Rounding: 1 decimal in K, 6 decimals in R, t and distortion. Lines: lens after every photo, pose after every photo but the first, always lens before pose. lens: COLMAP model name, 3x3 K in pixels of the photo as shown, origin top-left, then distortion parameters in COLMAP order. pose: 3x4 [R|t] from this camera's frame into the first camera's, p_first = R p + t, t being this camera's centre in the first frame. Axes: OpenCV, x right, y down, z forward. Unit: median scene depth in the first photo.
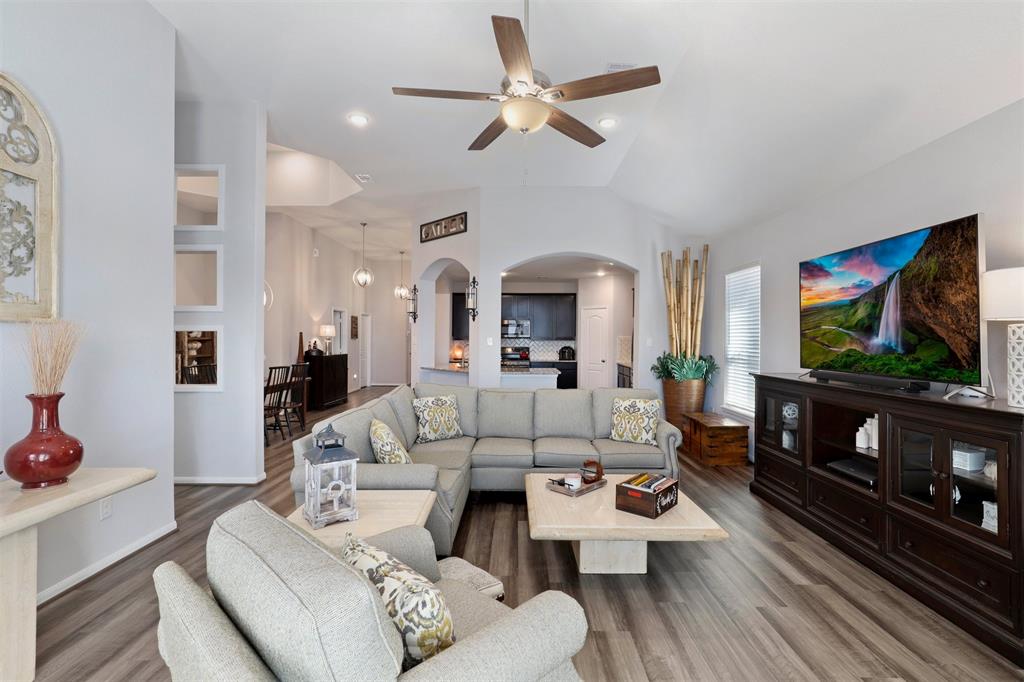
lens RADIAL K [[467.3, 0, 515.0], [0, 467.3, 337.2], [0, 0, 1]] dist [-0.002409, 0.000120]
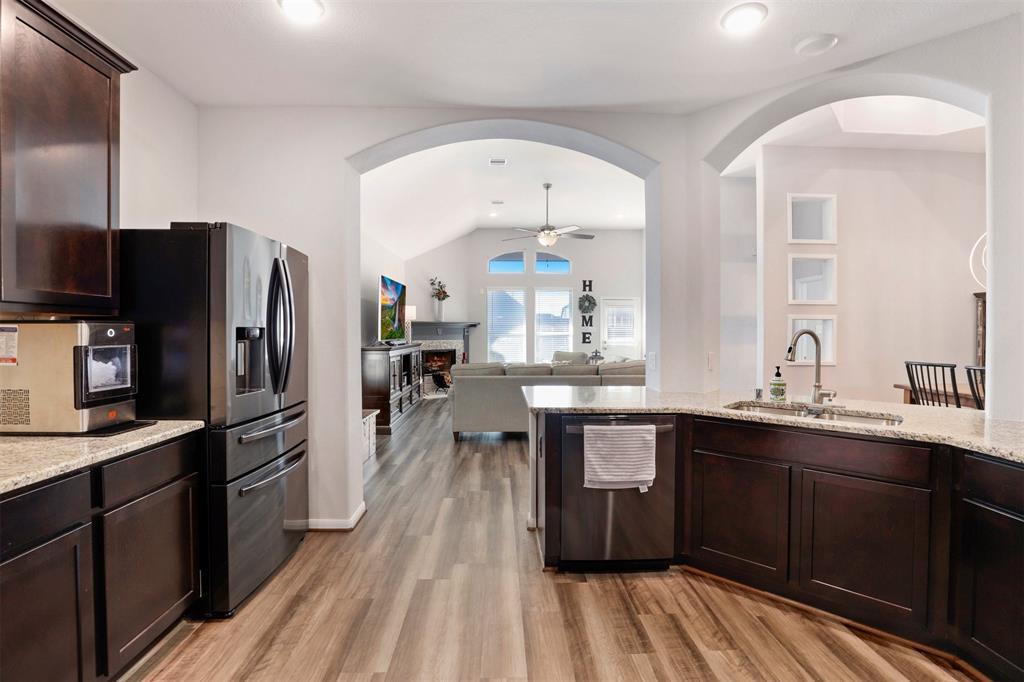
lens RADIAL K [[469.9, 0, 515.0], [0, 469.9, 337.0], [0, 0, 1]] dist [-0.037676, 0.007874]
pose [[-0.999210, -0.006034, -0.039293, 0.235108], [-0.006384, 0.999941, 0.008787, 0.036556], [0.039237, 0.009031, -0.999189, 2.820612]]
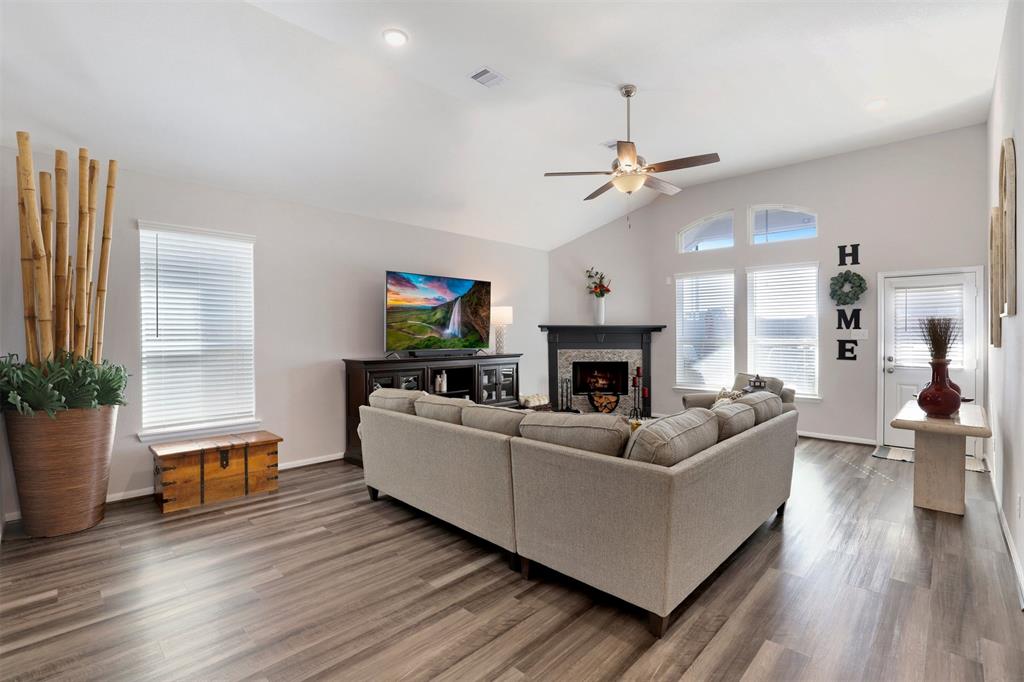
lens RADIAL K [[469.9, 0, 515.0], [0, 469.9, 337.0], [0, 0, 1]] dist [-0.037676, 0.007874]
pose [[-0.725857, -0.007041, 0.687809, -0.592985], [-0.004138, 0.999974, 0.005870, 0.016214], [-0.687833, 0.001414, -0.725868, 1.838580]]
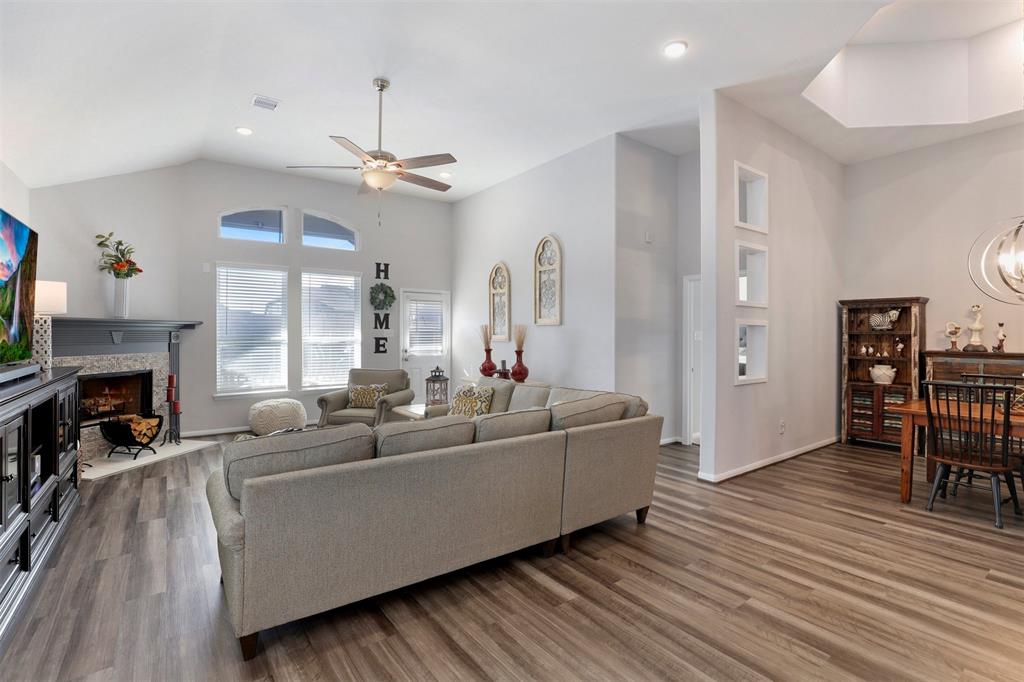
lens RADIAL K [[473.1, 0, 513.9], [0, 473.1, 330.9], [0, 0, 1]] dist [-0.035373, 0.007296]
pose [[-0.802834, -0.009990, -0.596118, 0.438975], [-0.007585, 0.999950, -0.006542, 0.011314], [0.596154, -0.000731, -0.802870, 1.909940]]
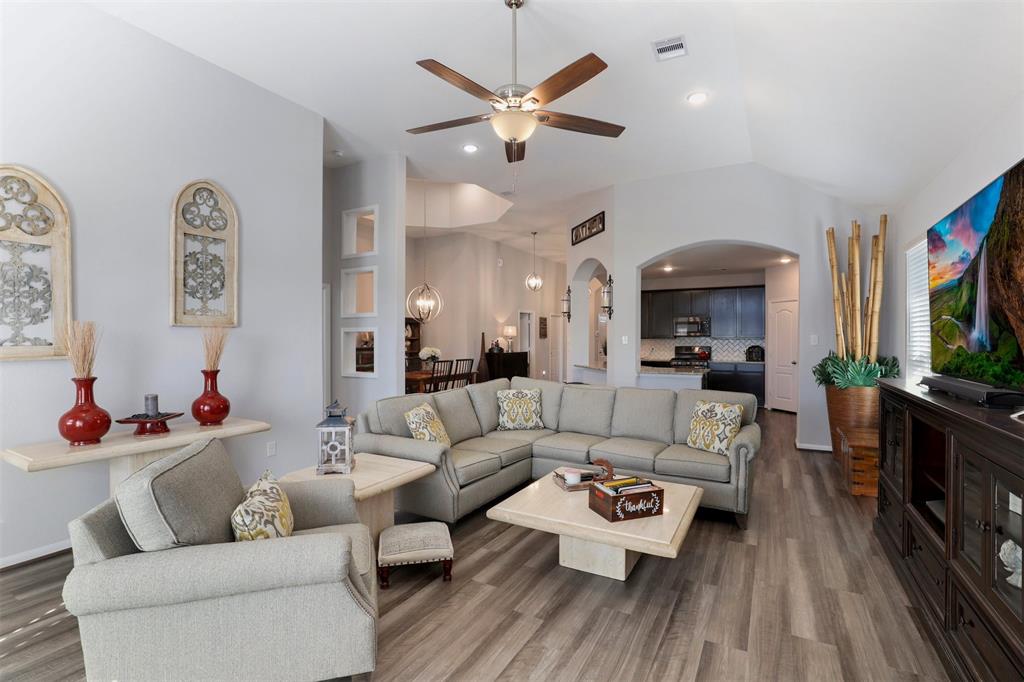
lens RADIAL K [[469.0, 0, 514.9], [0, 469.0, 334.5], [0, 0, 1]] dist [-0.028812, -0.000126]
pose [[0.874859, -0.008183, -0.484309, 0.418993], [0.005593, 0.999961, -0.006793, 0.007231], [0.484345, 0.003234, 0.874871, 0.048137]]
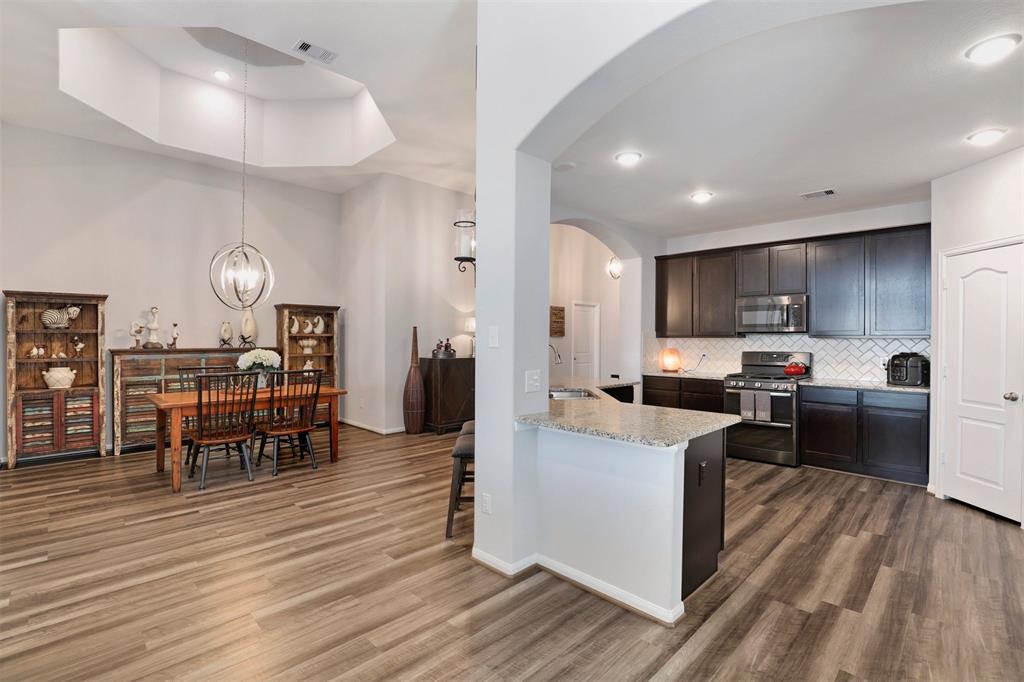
lens RADIAL K [[469.9, 0, 515.0], [0, 469.9, 337.0], [0, 0, 1]] dist [-0.037676, 0.007874]
pose [[0.710464, -0.002192, -0.703730, 0.448635], [0.000963, 0.999997, -0.002143, 0.019561], [0.703733, 0.000845, 0.710464, 1.388047]]
